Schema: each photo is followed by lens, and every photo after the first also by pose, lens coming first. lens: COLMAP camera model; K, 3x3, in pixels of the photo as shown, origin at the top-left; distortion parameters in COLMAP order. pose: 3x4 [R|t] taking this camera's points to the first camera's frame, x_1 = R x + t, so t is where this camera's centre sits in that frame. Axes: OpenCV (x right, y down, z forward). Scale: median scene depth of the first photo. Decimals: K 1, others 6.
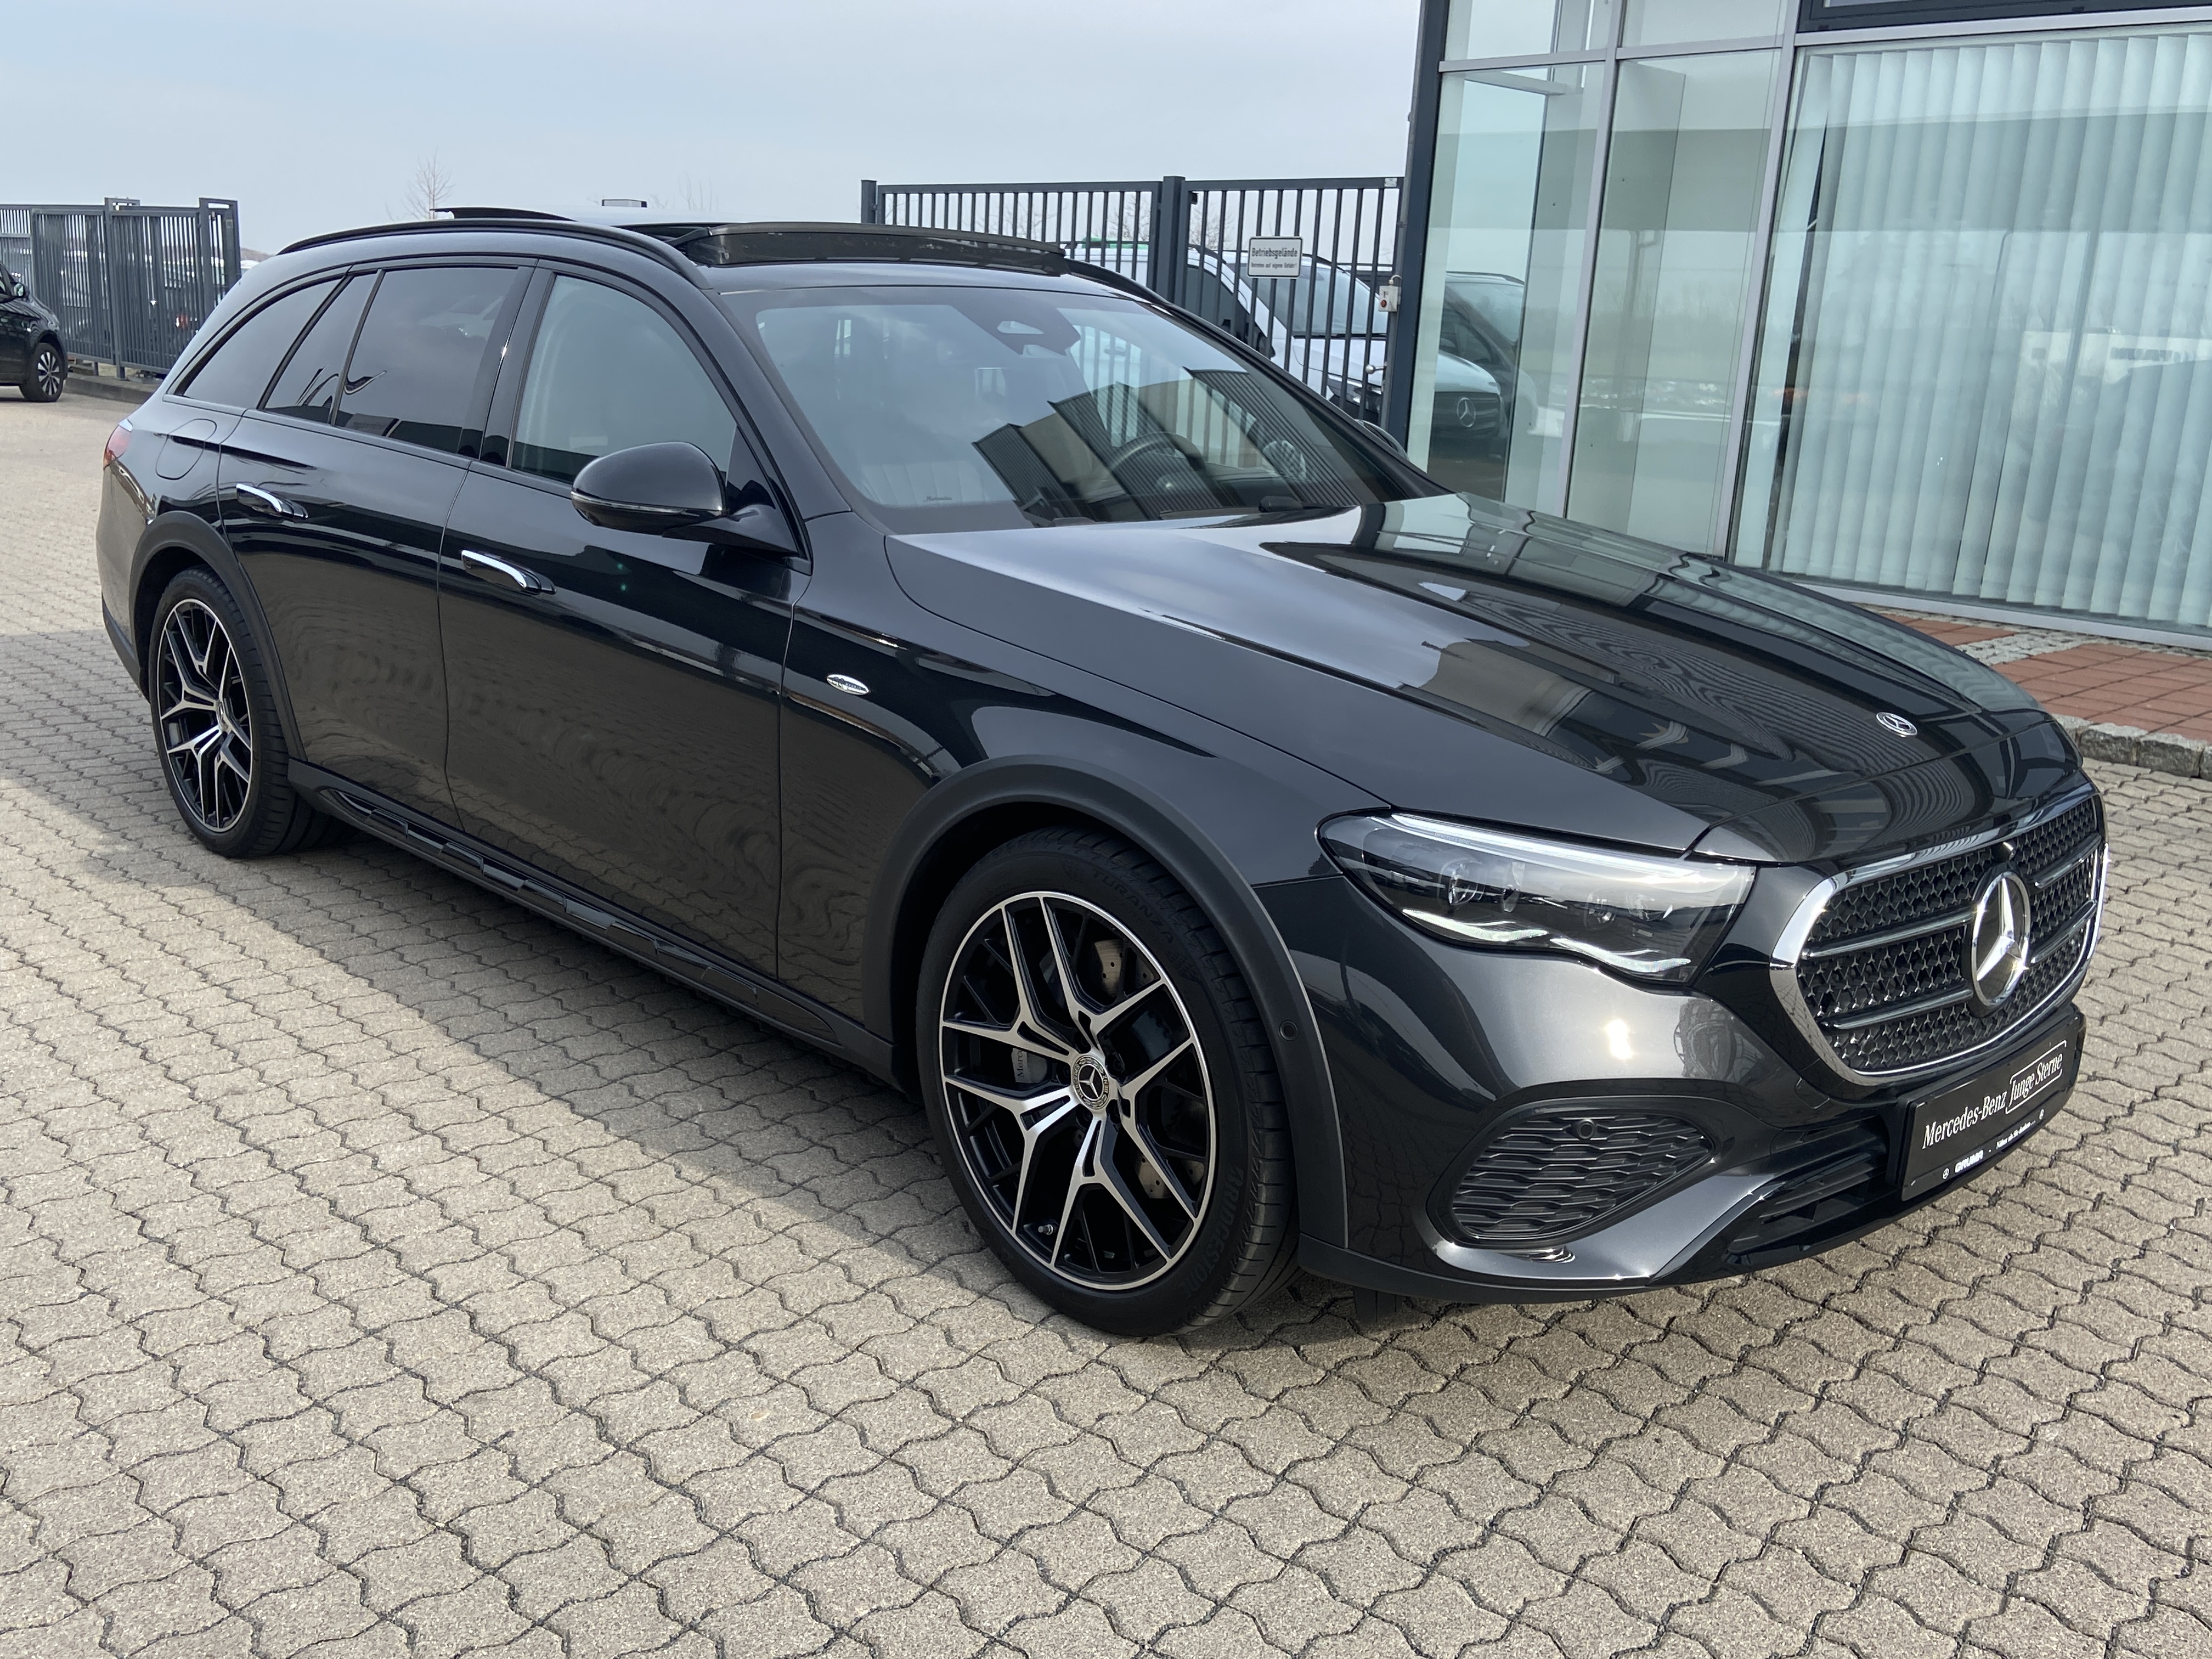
lens RADIAL K [[1958.8, 0, 1106.0], [0, 1958.8, 829.5], [0, 0, 1]] dist [0.148420, -0.222904]
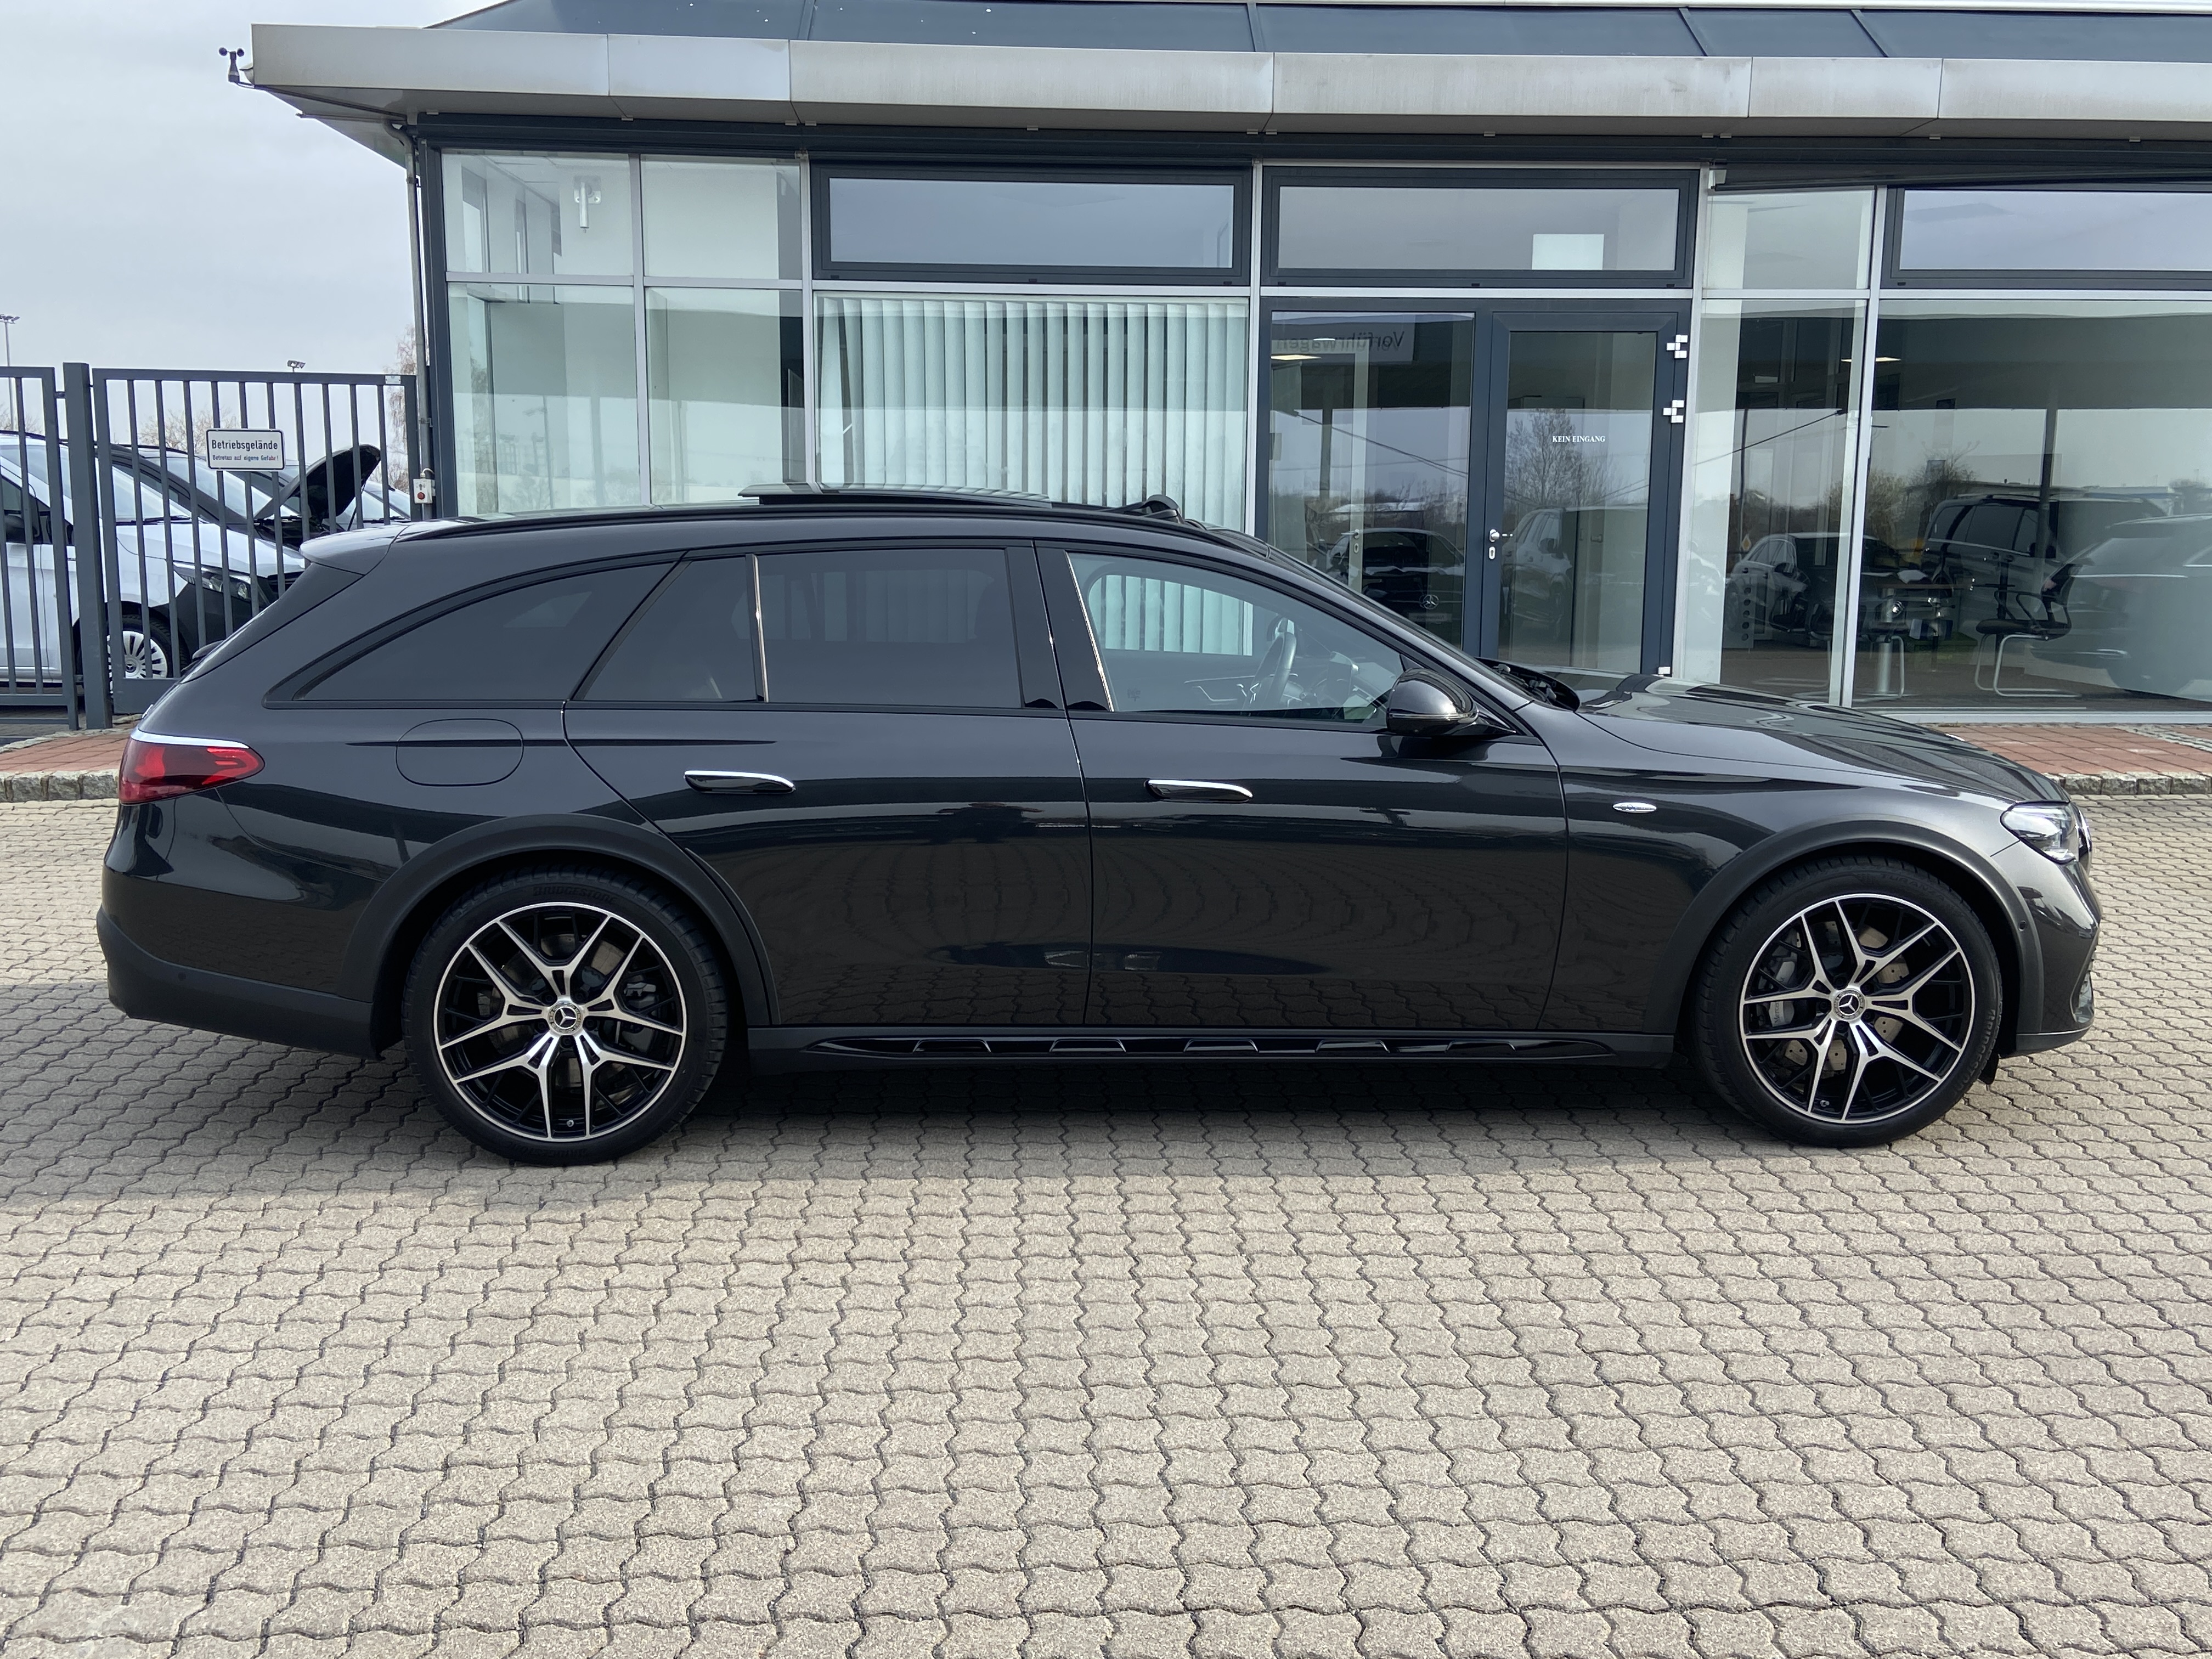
lens RADIAL K [[1958.8, 0, 1106.0], [0, 1958.8, 829.5], [0, 0, 1]] dist [0.148420, -0.222904]
pose [[0.660845, -0.168367, 0.731394, -1.318588], [0.215089, 0.976122, 0.030361, -0.165824], [-0.719042, 0.137250, 0.681279, 0.211240]]
